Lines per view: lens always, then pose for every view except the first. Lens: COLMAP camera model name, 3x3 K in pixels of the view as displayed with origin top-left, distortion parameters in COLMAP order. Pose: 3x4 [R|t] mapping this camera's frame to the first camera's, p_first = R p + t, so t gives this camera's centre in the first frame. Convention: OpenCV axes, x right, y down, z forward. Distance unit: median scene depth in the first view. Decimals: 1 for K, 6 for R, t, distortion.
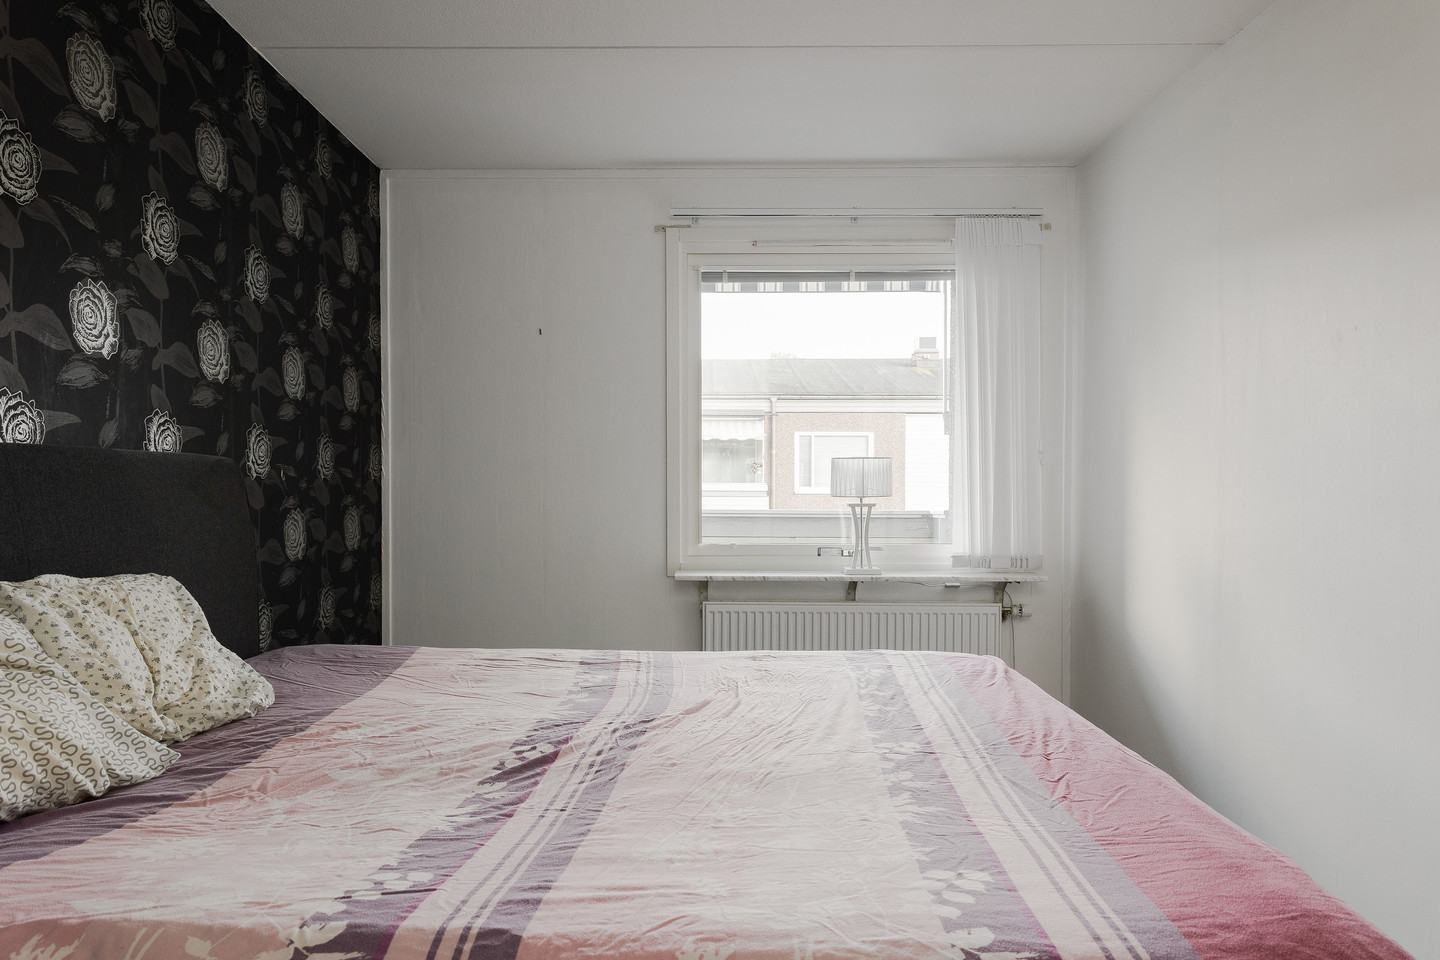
lens RADIAL K [[1026.6, 0, 719.7], [0, 1026.6, 511.6], [0, 0, 1]] dist [-0.002148, 0.001740]
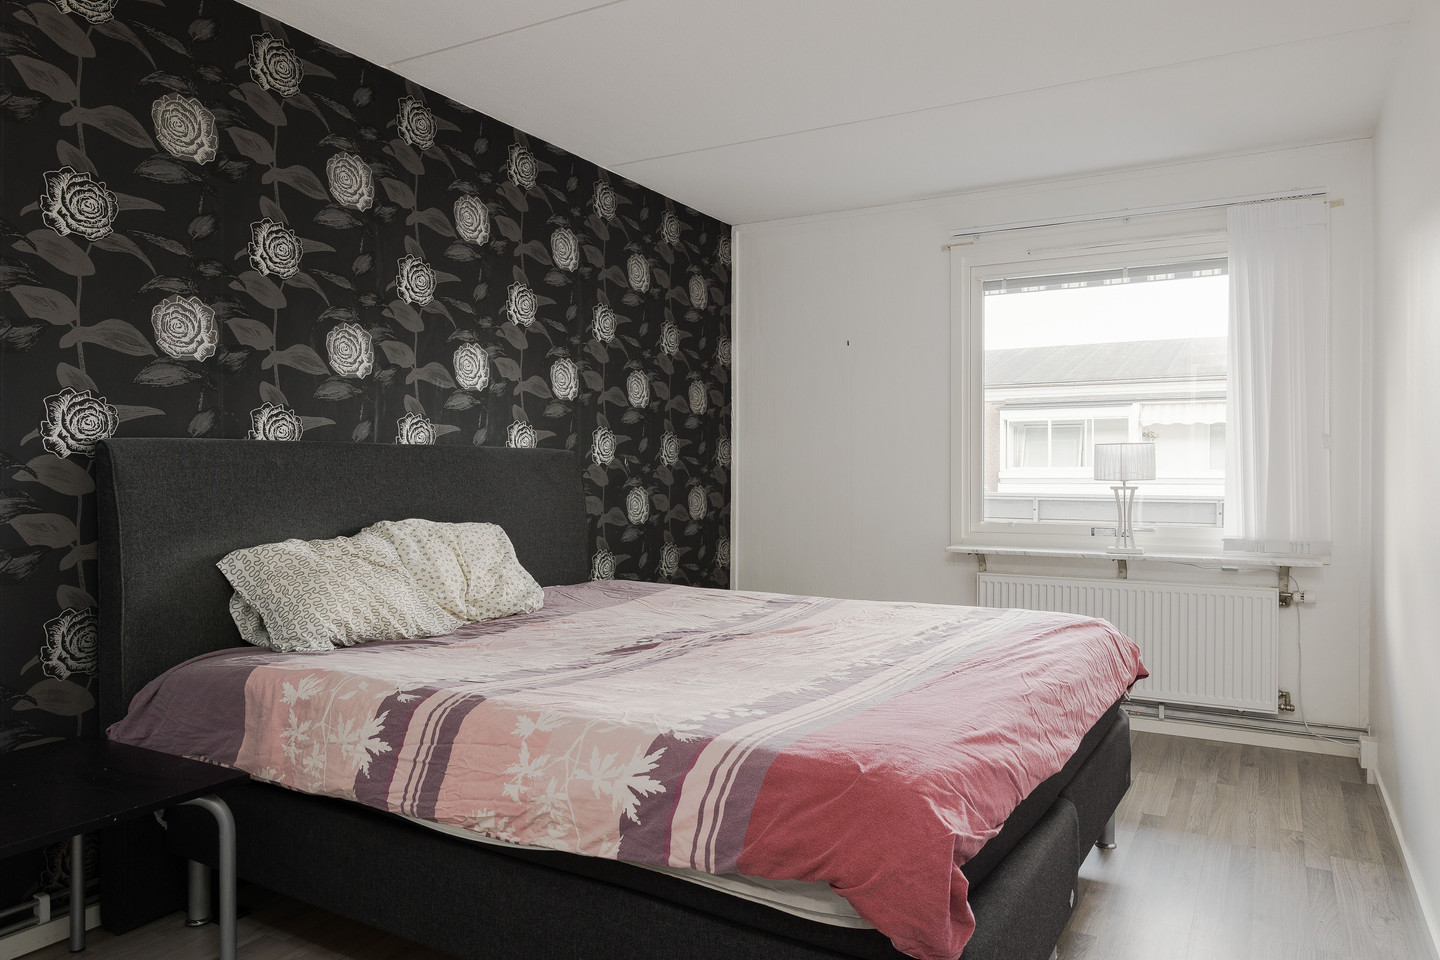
lens RADIAL K [[1004.0, 0, 720.0], [0, 1004.0, 480.0], [0, 0, 1]] dist [-0.004151, 0.001936]
pose [[0.877308, 0.002833, -0.479919, 0.327103], [-0.011803, 0.999807, -0.015674, 0.007994], [0.479782, 0.019415, 0.877173, -0.135139]]
